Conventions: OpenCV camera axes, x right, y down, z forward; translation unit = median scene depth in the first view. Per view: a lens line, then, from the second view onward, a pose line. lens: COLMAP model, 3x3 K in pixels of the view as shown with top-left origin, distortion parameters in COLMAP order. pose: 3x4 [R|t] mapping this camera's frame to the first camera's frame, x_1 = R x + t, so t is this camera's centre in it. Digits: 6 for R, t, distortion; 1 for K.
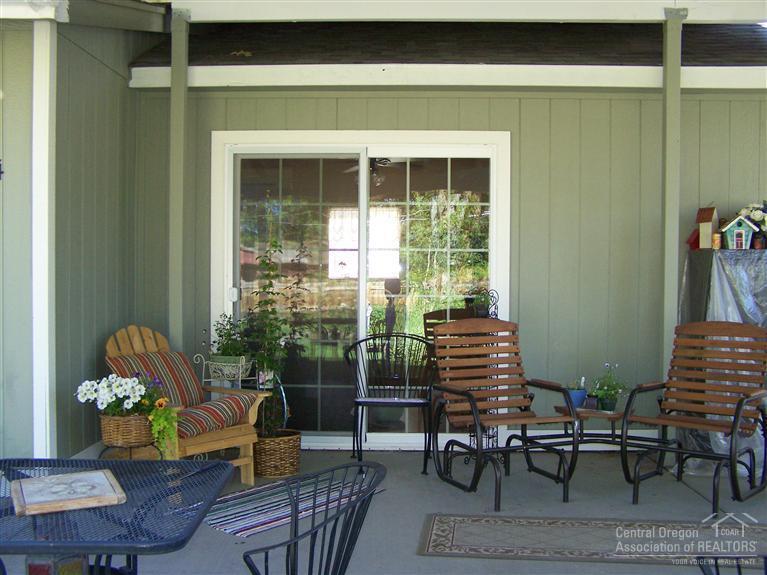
lens RADIAL K [[926.2, 0, 383.5], [0, 926.2, 287.5], [0, 0, 1]] dist [-0.194446, 0.002669]
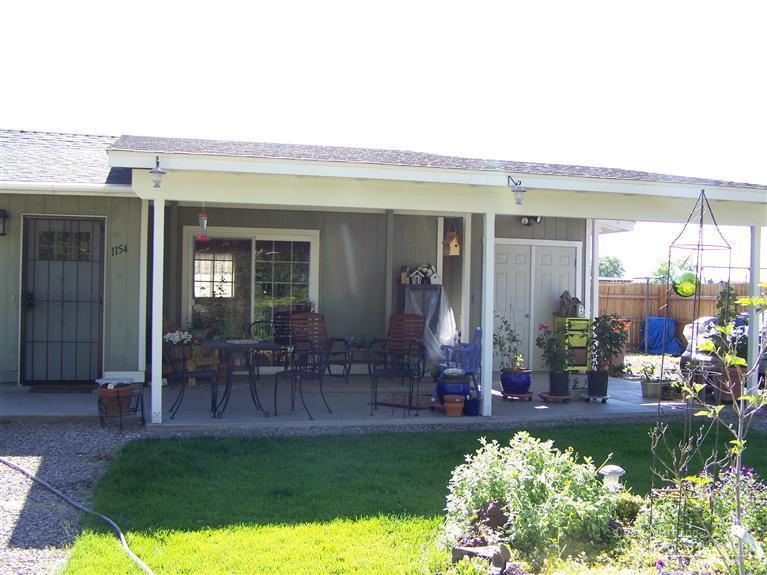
lens RADIAL K [[926.2, 0, 383.5], [0, 926.2, 287.5], [0, 0, 1]] dist [-0.194446, 0.002669]
pose [[0.951420, 0.013893, 0.307584, -0.428295], [-0.003326, 0.999387, -0.034851, 0.050794], [-0.307879, 0.032135, 0.950883, -1.258434]]
